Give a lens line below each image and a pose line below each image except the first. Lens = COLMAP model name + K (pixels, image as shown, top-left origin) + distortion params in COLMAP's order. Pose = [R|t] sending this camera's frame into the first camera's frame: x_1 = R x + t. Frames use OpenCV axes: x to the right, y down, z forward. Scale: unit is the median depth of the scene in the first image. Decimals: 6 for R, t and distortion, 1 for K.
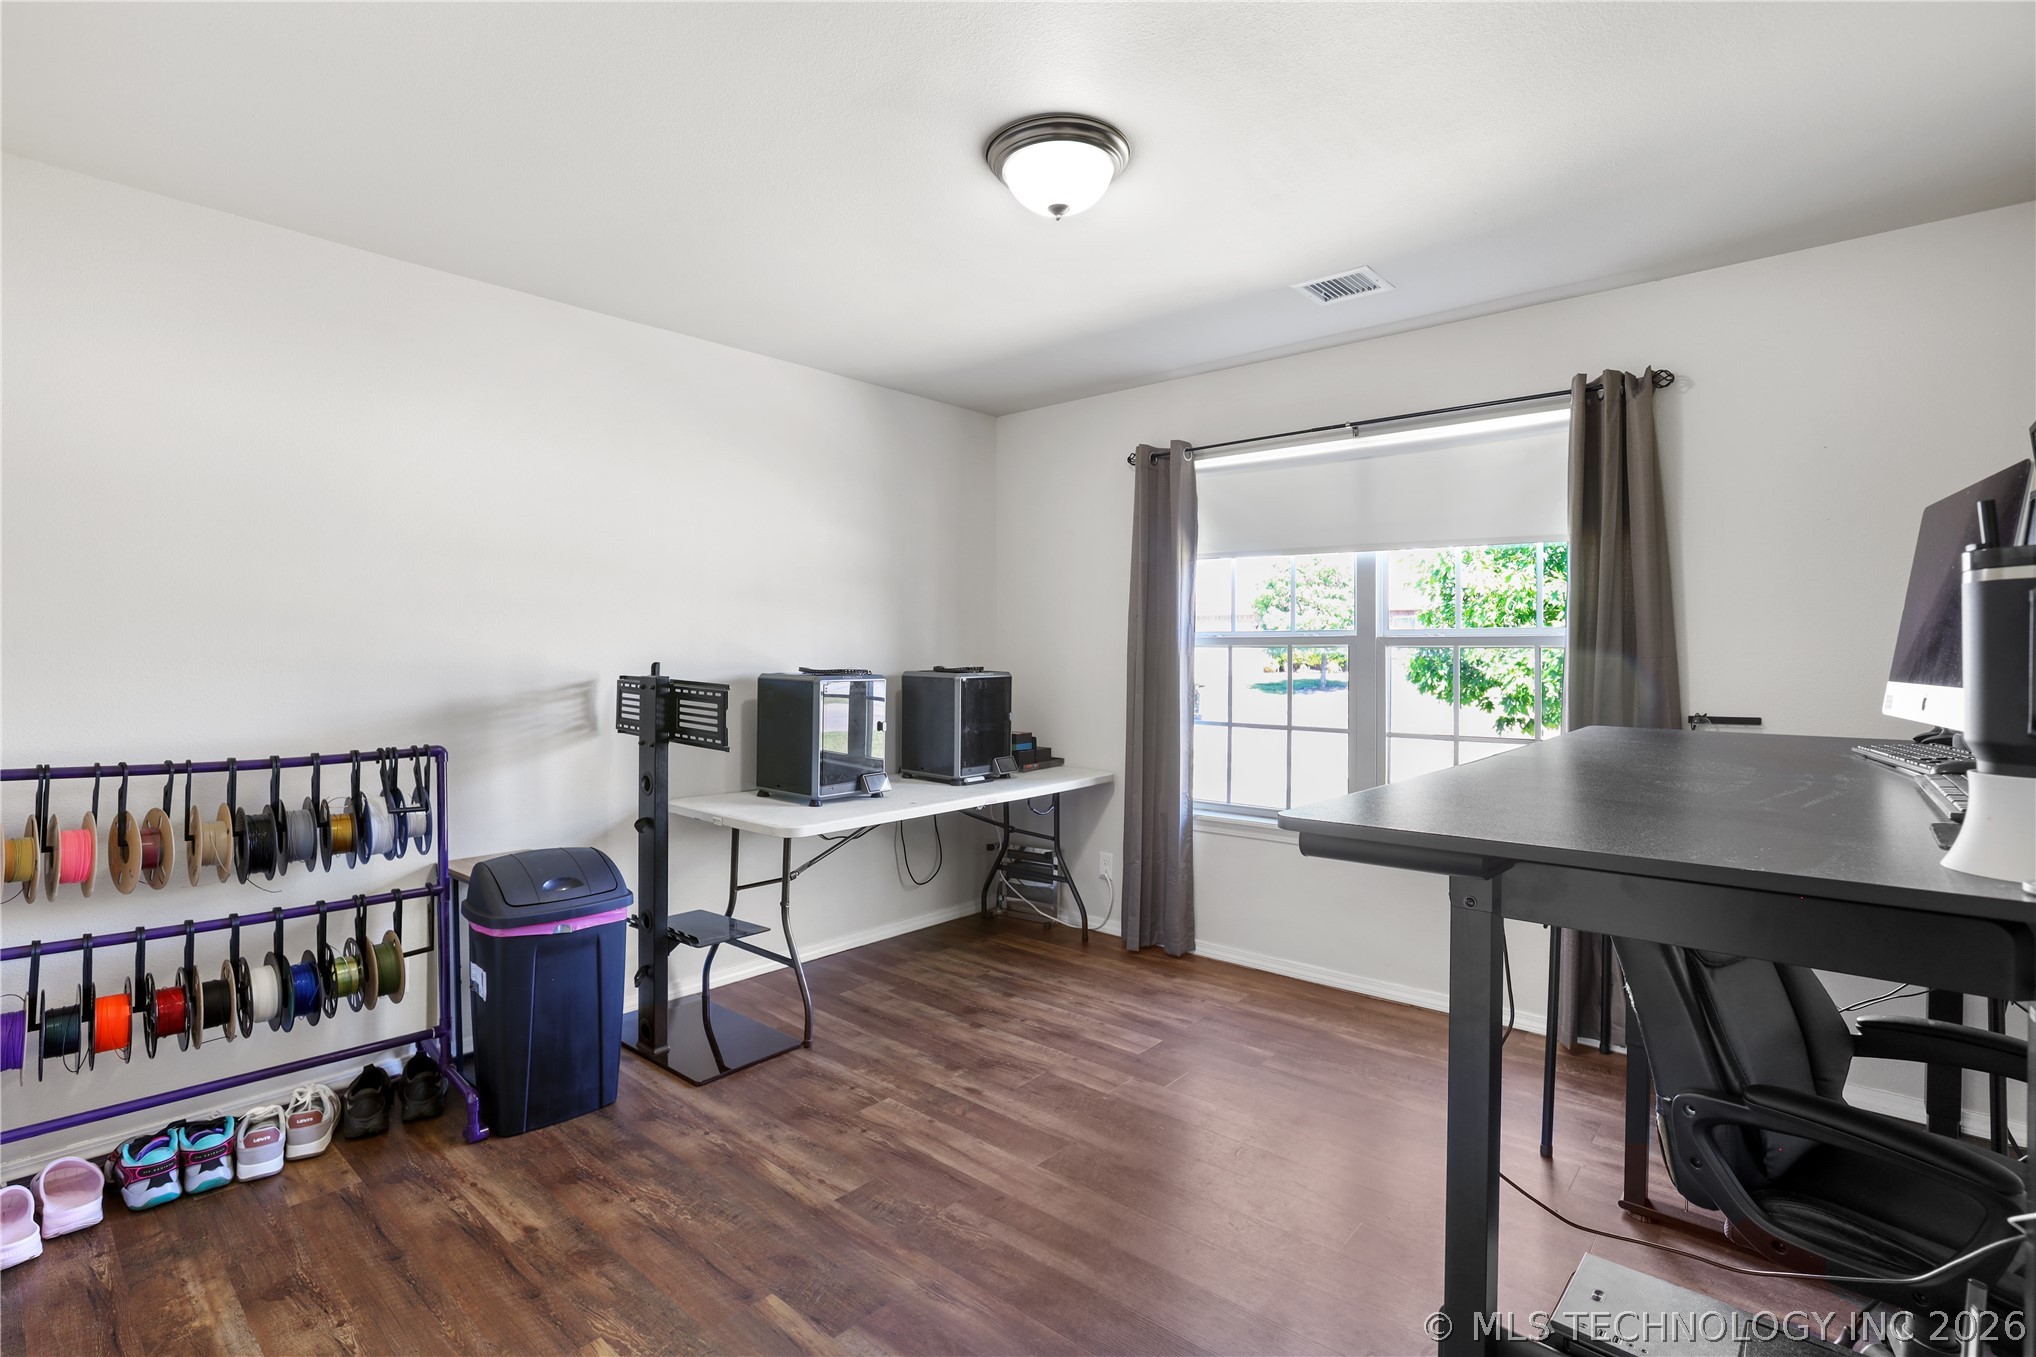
lens RADIAL K [[941.8, 0, 991.7], [0, 941.8, 672.2], [0, 0, 1]] dist [-0.051945, 0.020606]
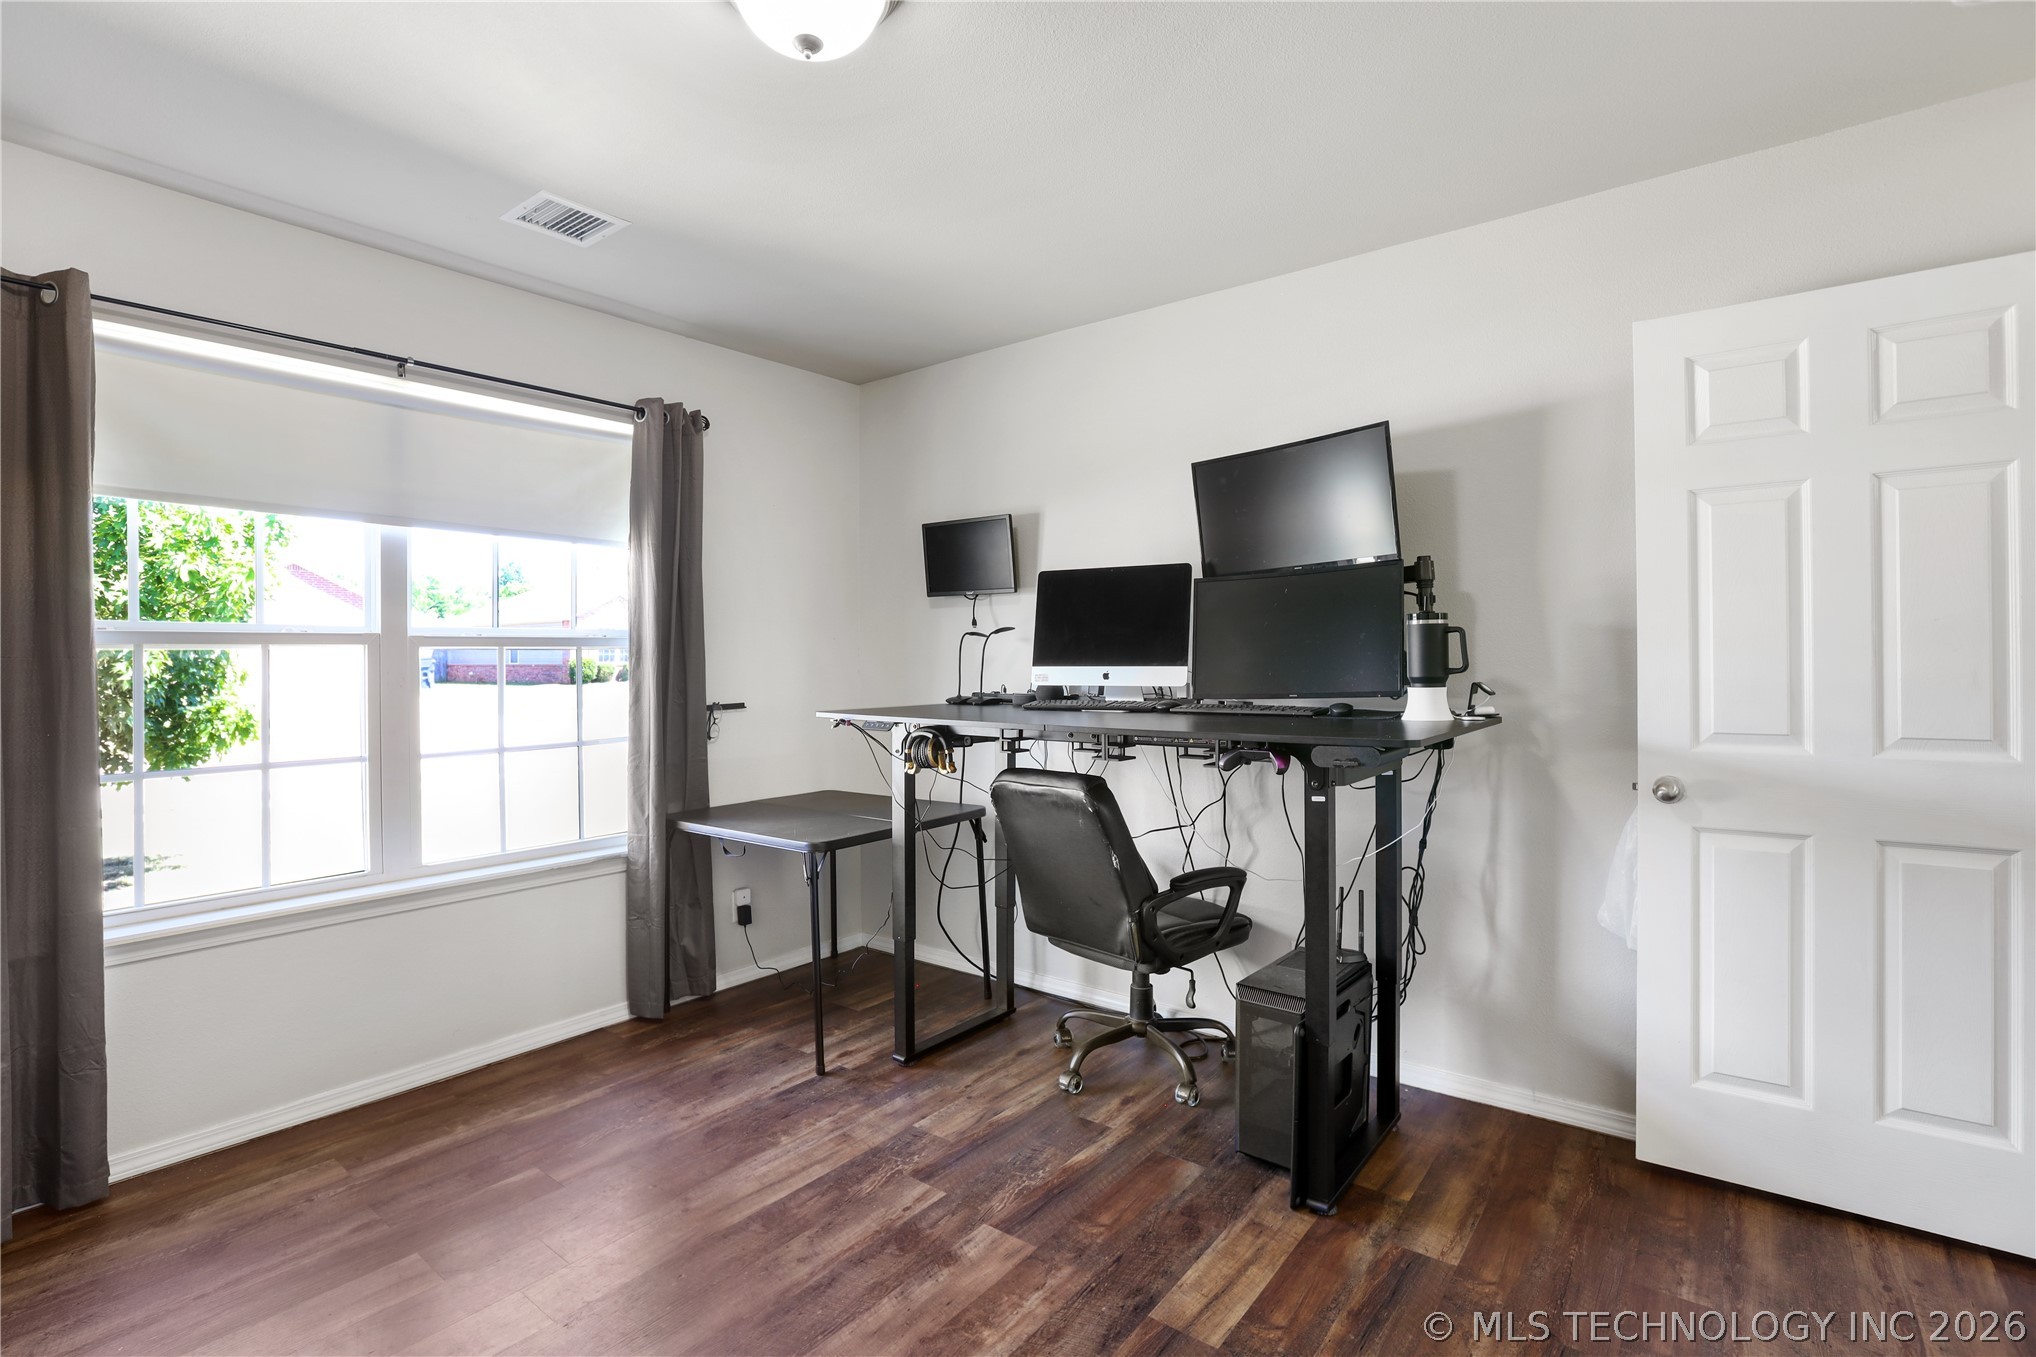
lens RADIAL K [[941.8, 0, 991.7], [0, 941.8, 672.2], [0, 0, 1]] dist [-0.051945, 0.020606]
pose [[-0.040348, -0.017245, 0.999037, -0.426614], [0.025623, 0.999504, 0.018287, -0.007925], [-0.998857, 0.026336, -0.039886, 0.575489]]
